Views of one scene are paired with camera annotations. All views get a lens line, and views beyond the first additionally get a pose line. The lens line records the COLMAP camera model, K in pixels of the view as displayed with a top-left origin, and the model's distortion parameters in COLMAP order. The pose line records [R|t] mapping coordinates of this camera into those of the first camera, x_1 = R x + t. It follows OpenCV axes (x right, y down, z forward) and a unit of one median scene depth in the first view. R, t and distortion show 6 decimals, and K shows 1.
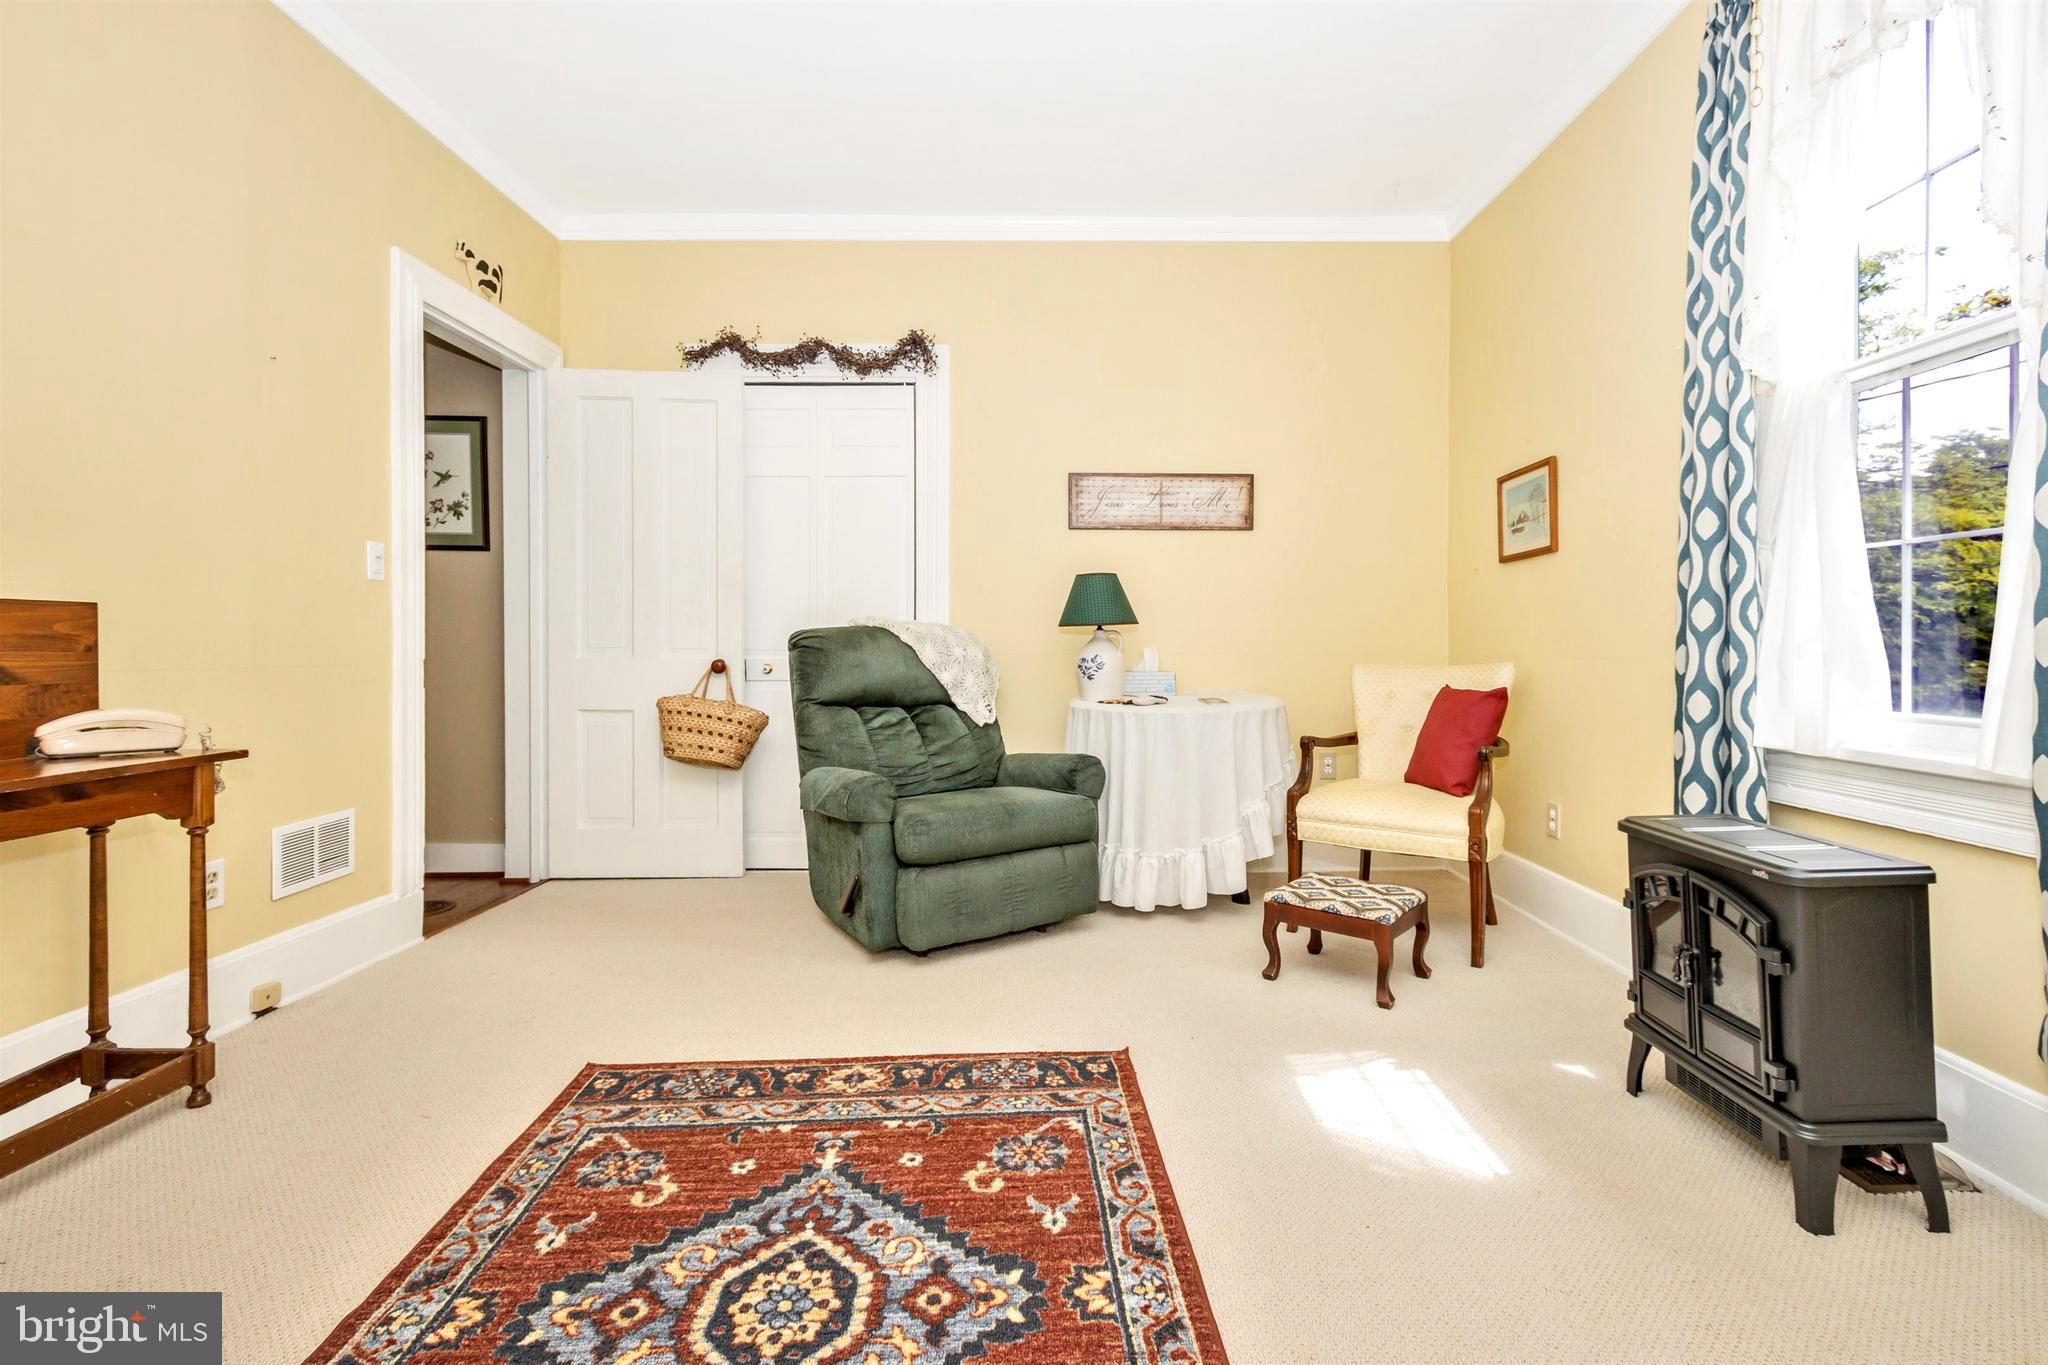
lens RADIAL K [[982.0, 0, 1027.5], [0, 982.0, 676.2], [0, 0, 1]] dist [0.000352, -0.000045]
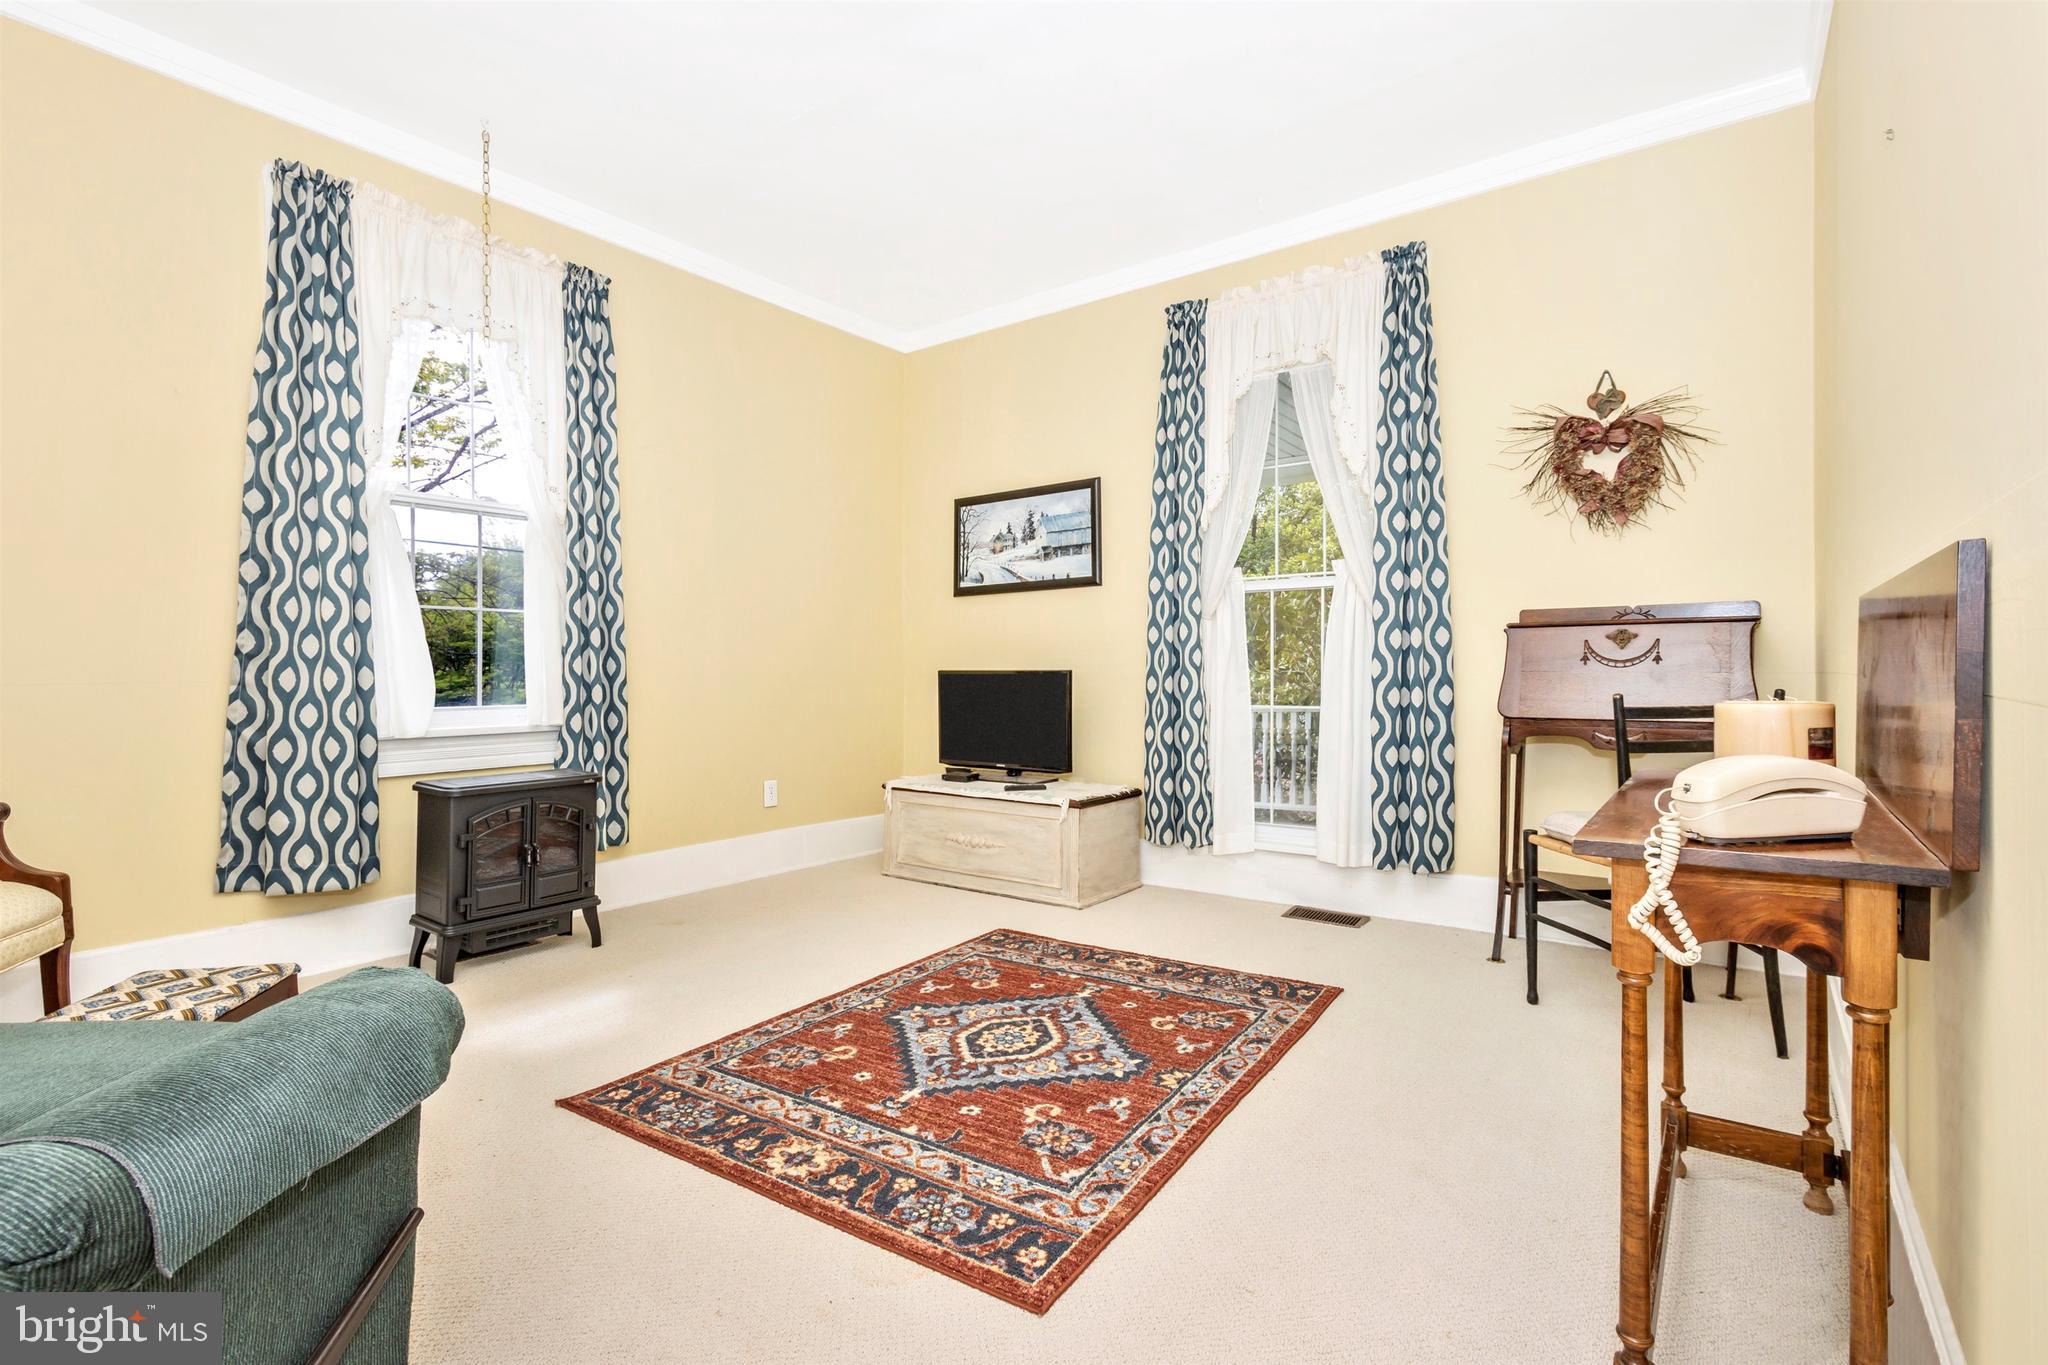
lens RADIAL K [[982.0, 0, 1024.2], [0, 982.0, 676.7], [0, 0, 1]] dist [0.000352, -0.000045]
pose [[-0.821964, -0.000291, 0.569539, -1.061117], [0.021823, 0.999249, 0.032005, -0.059669], [-0.569121, 0.038736, -0.821341, 1.999968]]
